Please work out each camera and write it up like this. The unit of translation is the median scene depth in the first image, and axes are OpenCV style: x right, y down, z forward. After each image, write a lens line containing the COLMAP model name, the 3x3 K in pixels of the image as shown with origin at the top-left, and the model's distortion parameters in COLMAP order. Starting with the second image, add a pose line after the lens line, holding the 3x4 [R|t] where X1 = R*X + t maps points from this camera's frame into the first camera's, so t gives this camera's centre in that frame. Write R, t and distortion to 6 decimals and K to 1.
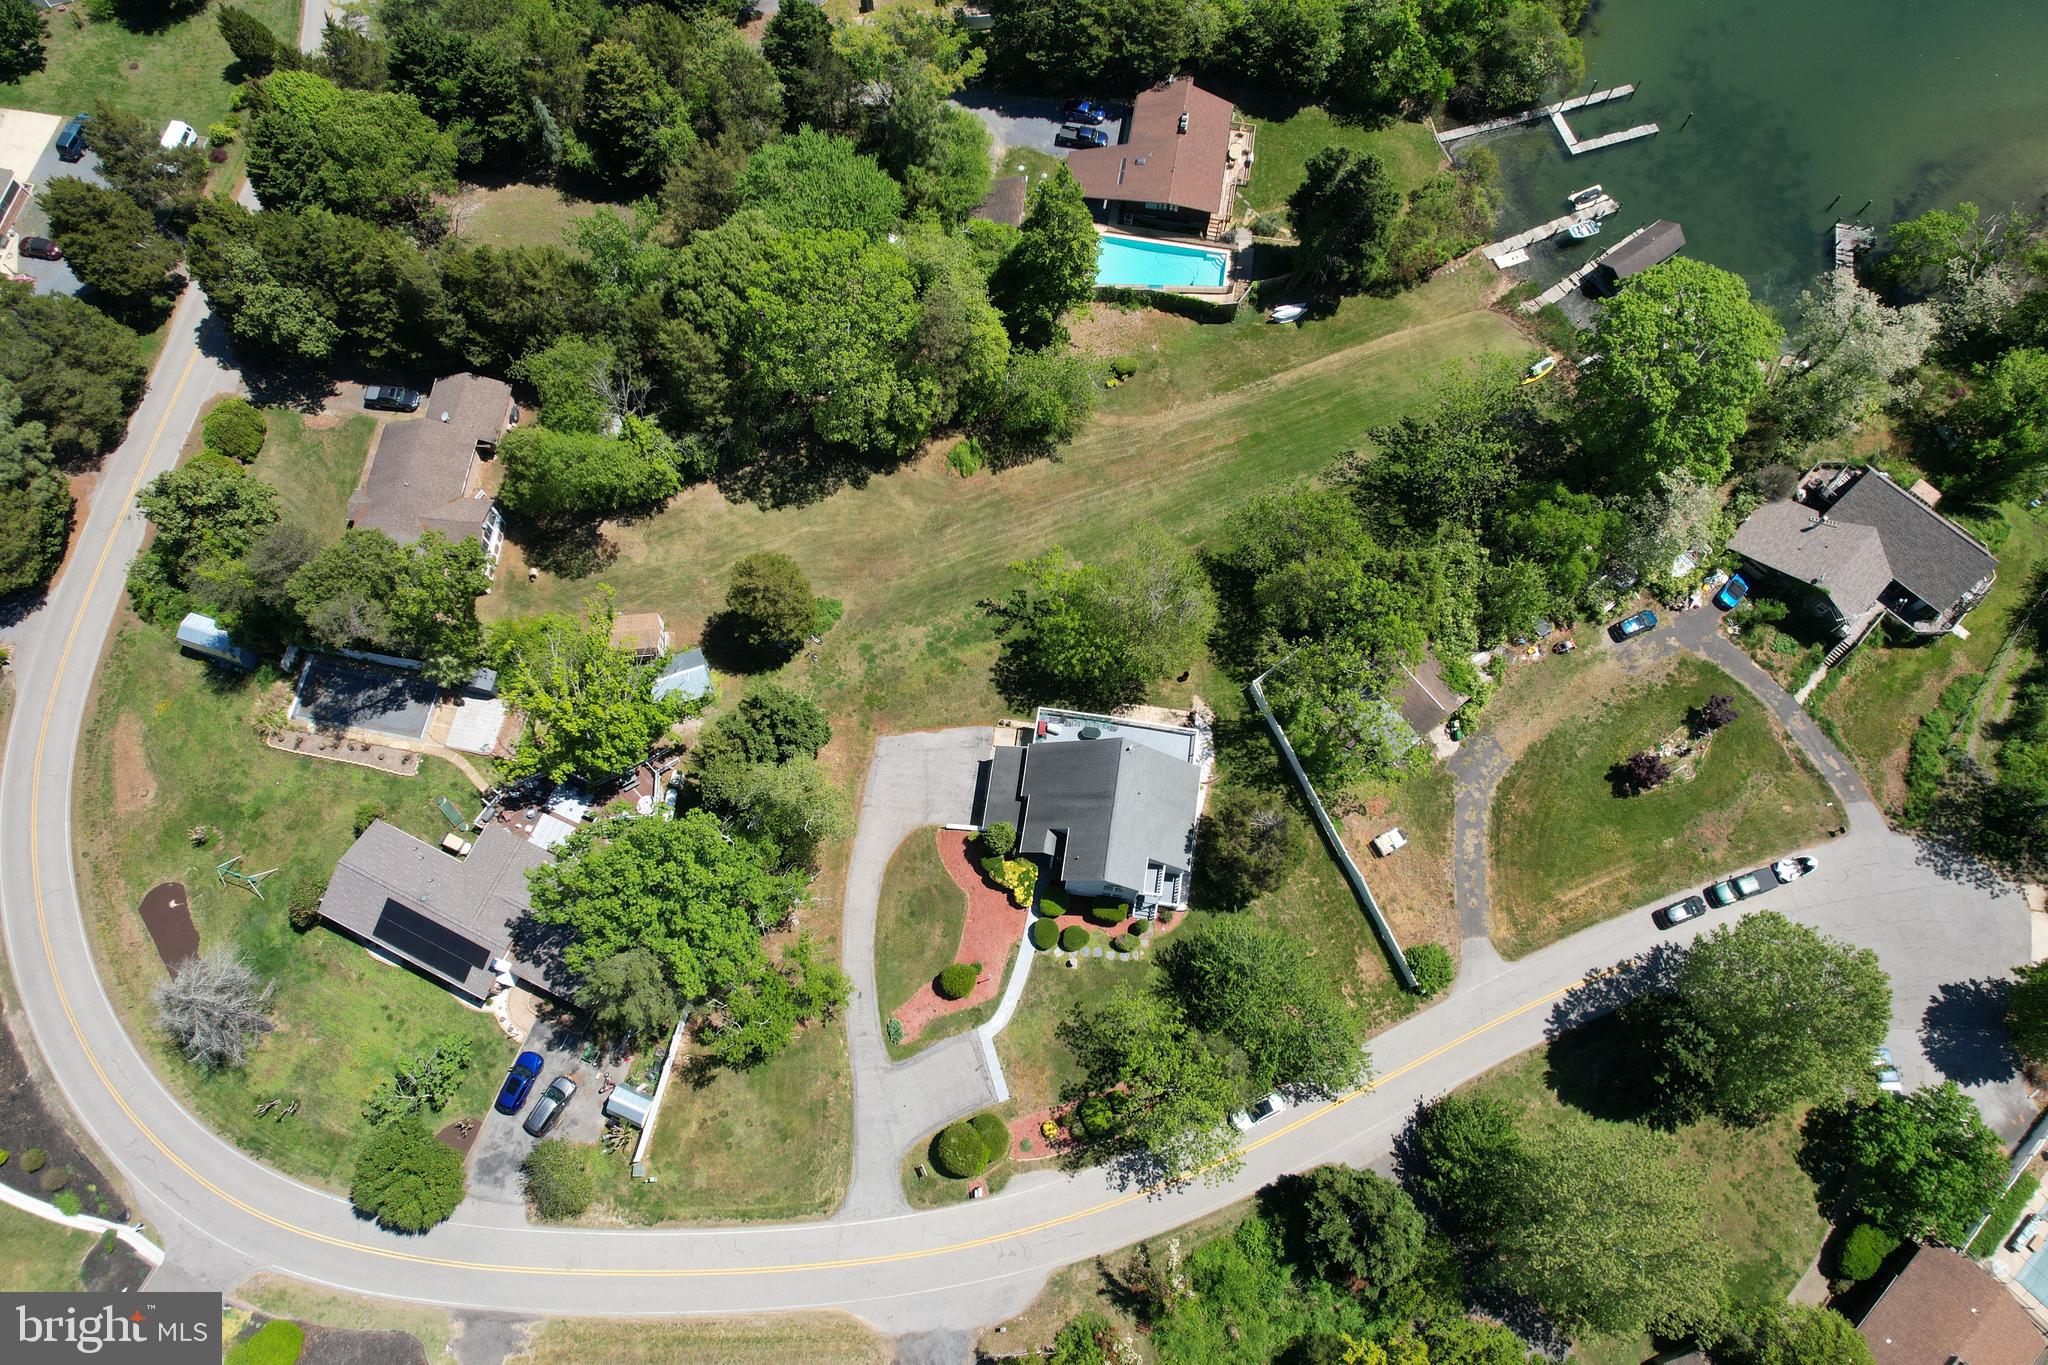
lens RADIAL K [[1327.8, 0, 1016.3], [0, 1327.8, 688.6], [0, 0, 1]] dist [-0.093791, 0.078368]
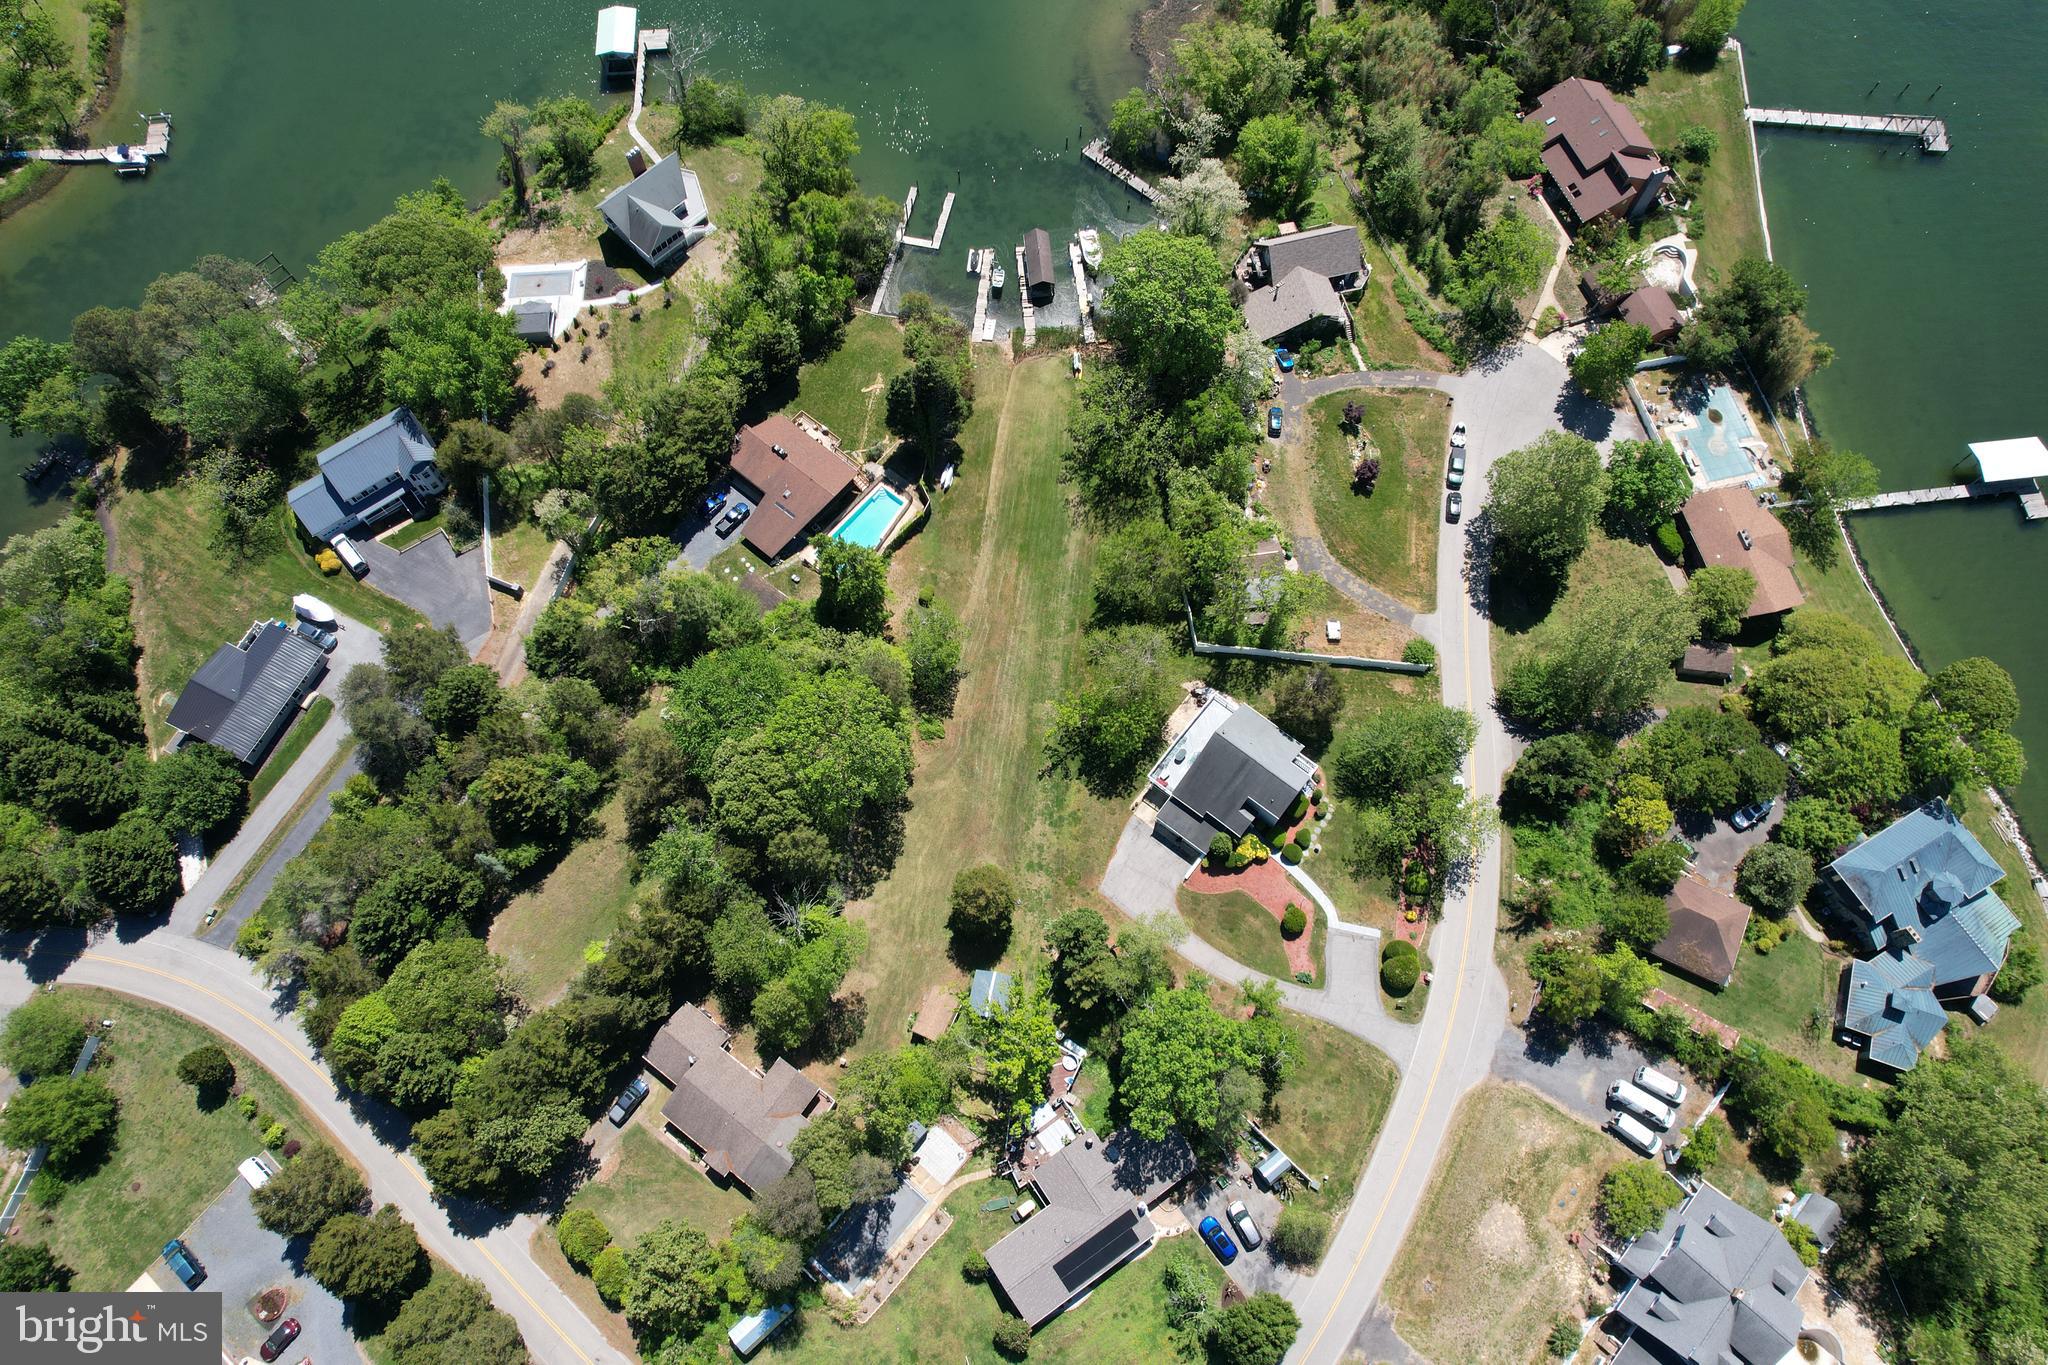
lens RADIAL K [[1327.8, 0, 1016.3], [0, 1327.8, 688.6], [0, 0, 1]] dist [-0.093791, 0.078368]
pose [[0.504329, -0.803361, 0.316643, -0.416323], [0.815401, 0.563747, 0.131573, -0.330492], [-0.284207, 0.191835, 0.939375, -0.283898]]
